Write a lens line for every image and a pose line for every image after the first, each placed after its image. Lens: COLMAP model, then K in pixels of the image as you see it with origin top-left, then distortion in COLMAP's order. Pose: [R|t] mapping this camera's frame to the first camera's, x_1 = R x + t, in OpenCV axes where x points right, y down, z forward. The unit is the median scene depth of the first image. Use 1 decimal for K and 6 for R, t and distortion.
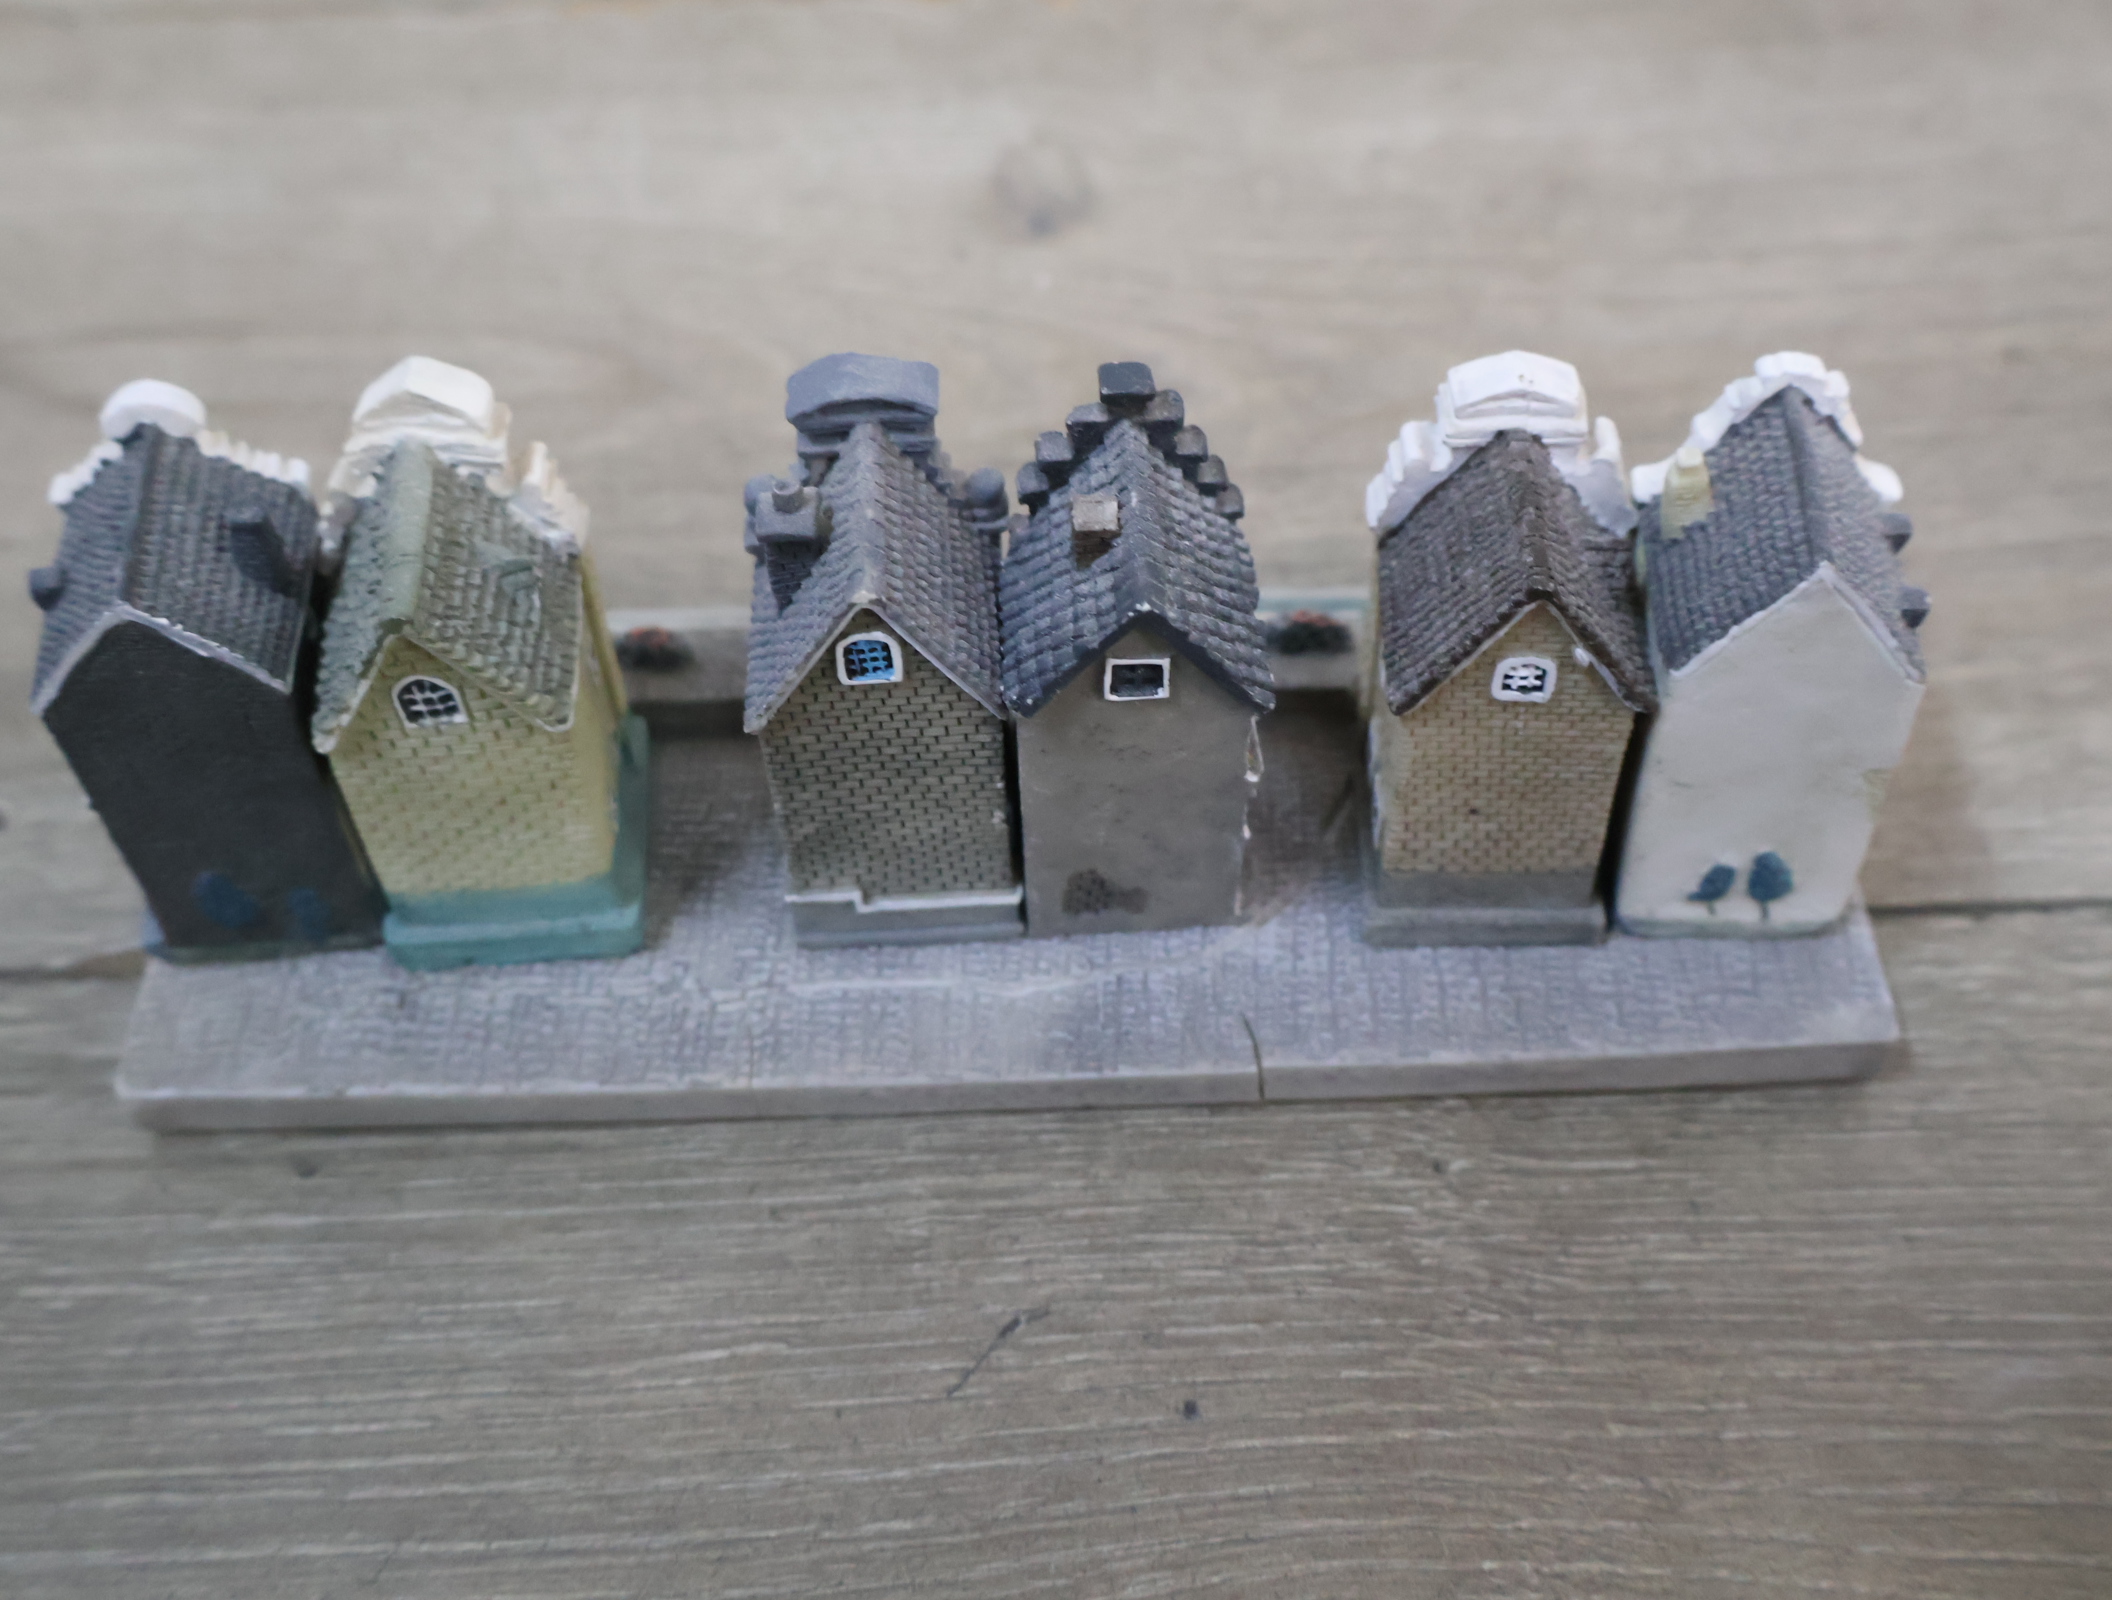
lens RADIAL K [[2143.7, 0, 1044.9], [0, 2143.7, 800.3], [0, 0, 1]] dist [0.012860, 0.000000]
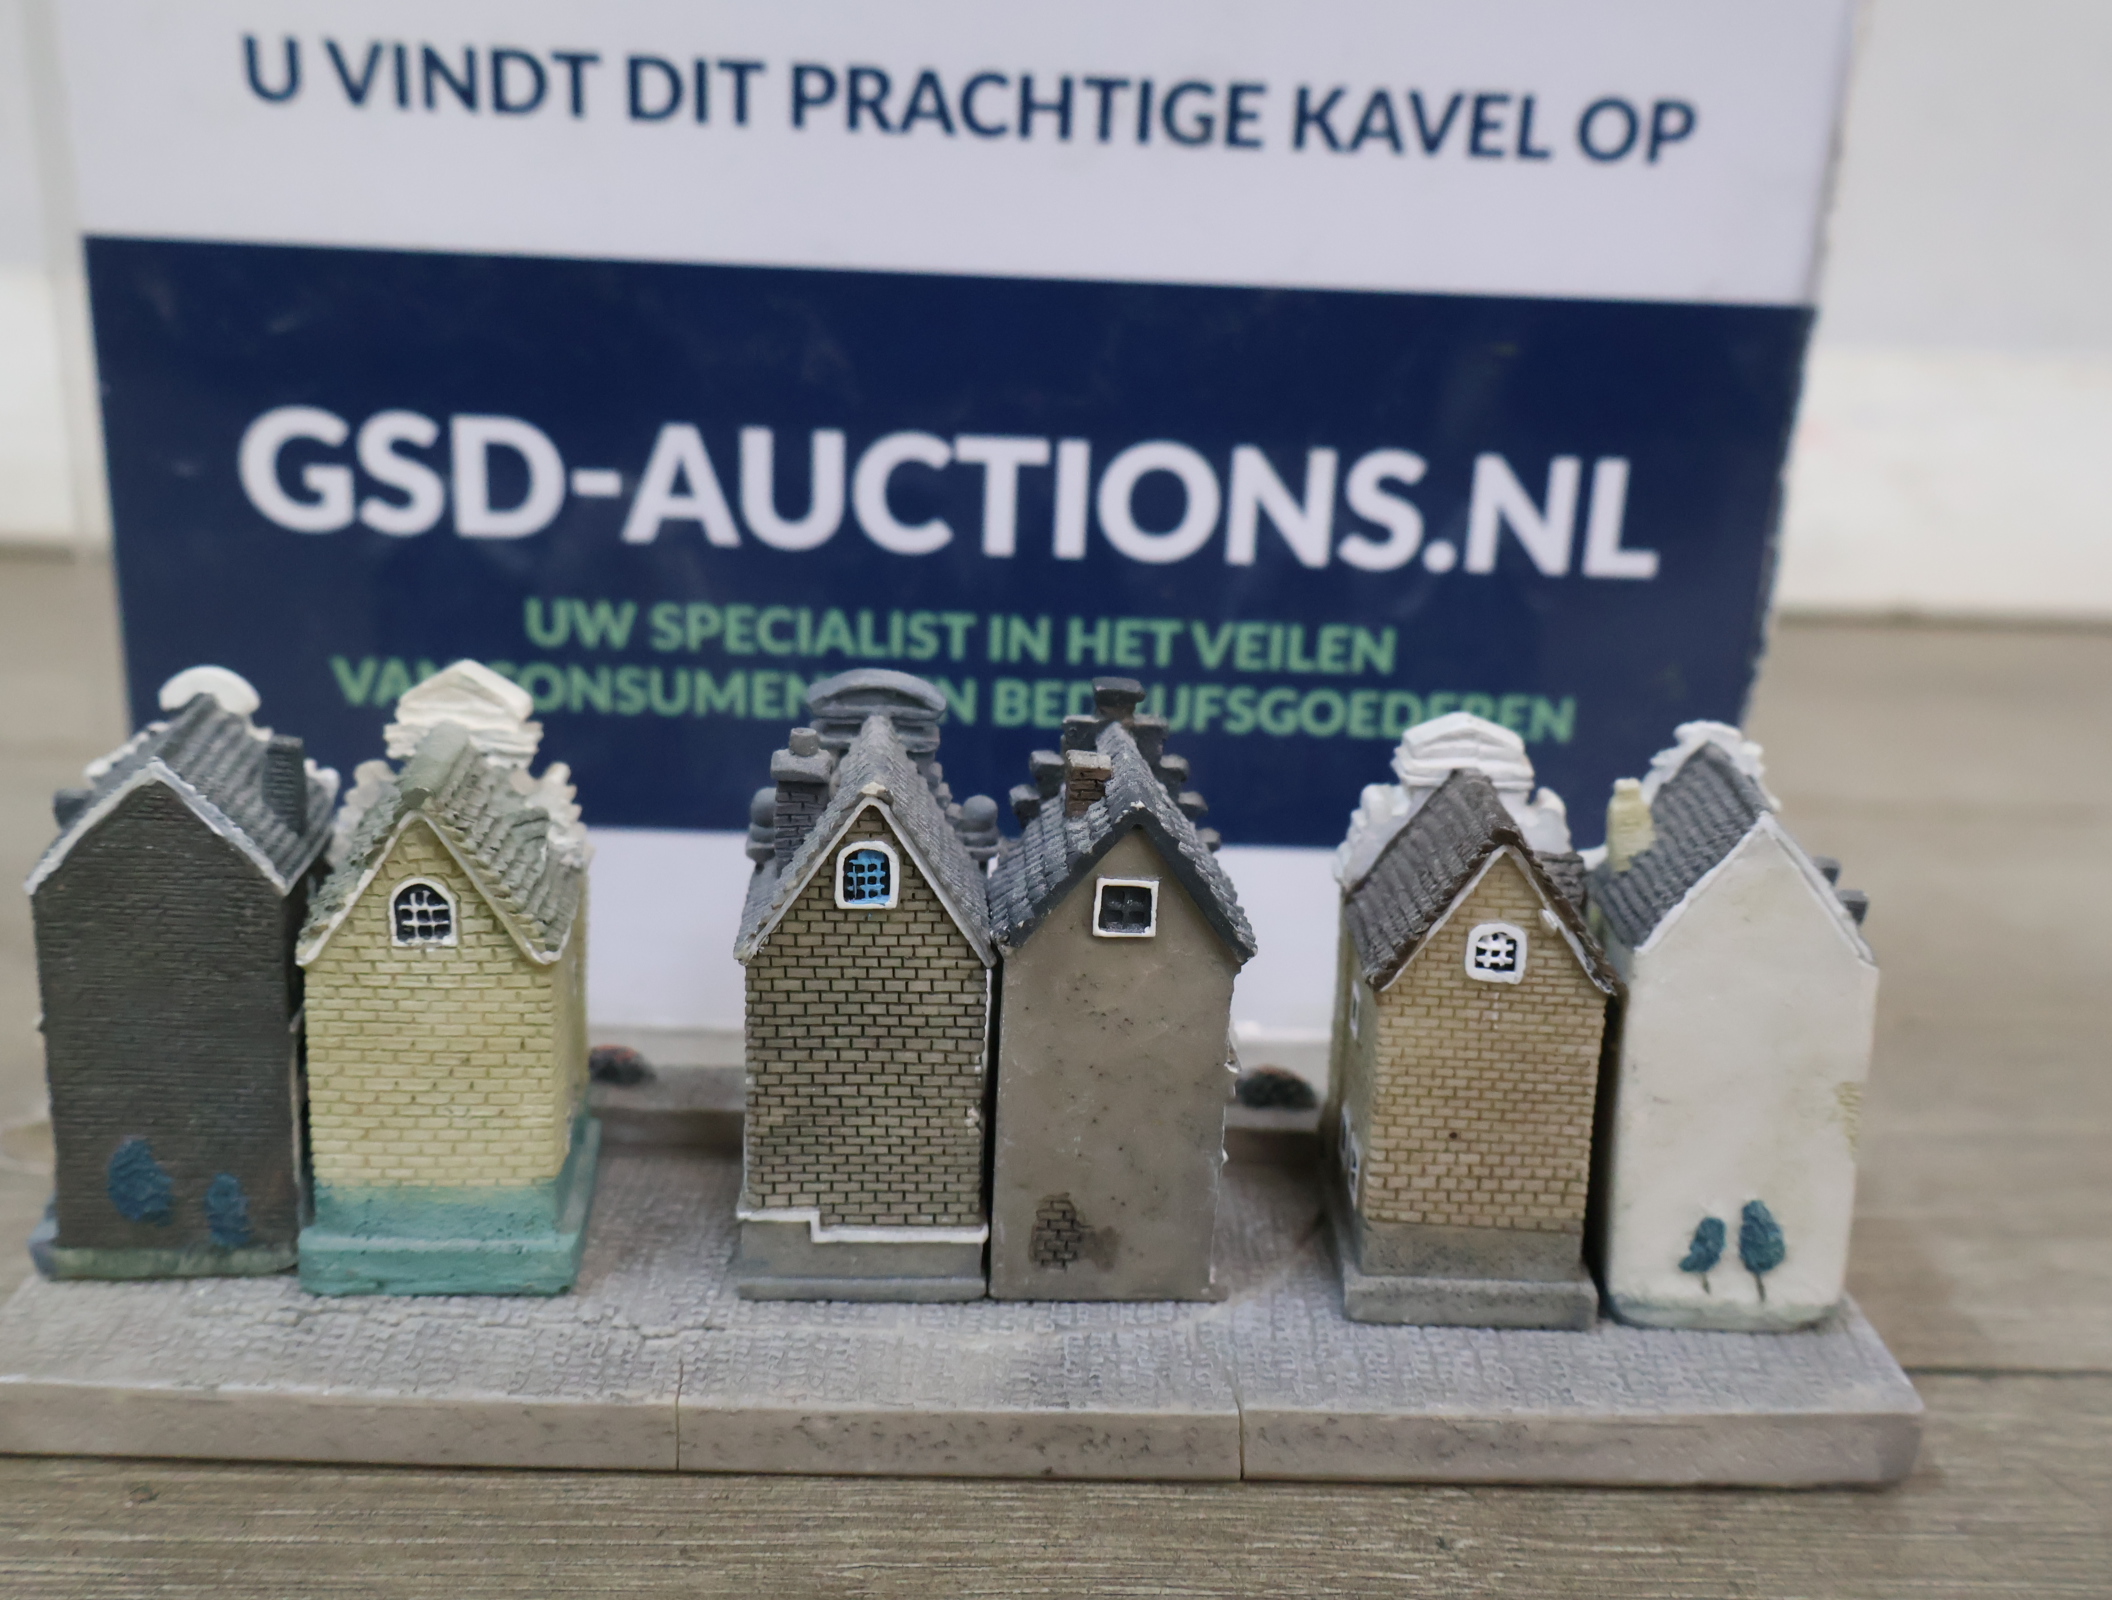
lens RADIAL K [[2143.7, 0, 1055.0], [0, 2143.7, 743.3], [0, 0, 1]] dist [0.012860, 0.000000]
pose [[0.997413, 0.062575, 0.035376, -0.028458], [-0.031496, 0.822822, -0.567426, 0.407543], [-0.064615, 0.564844, 0.822664, 0.094517]]
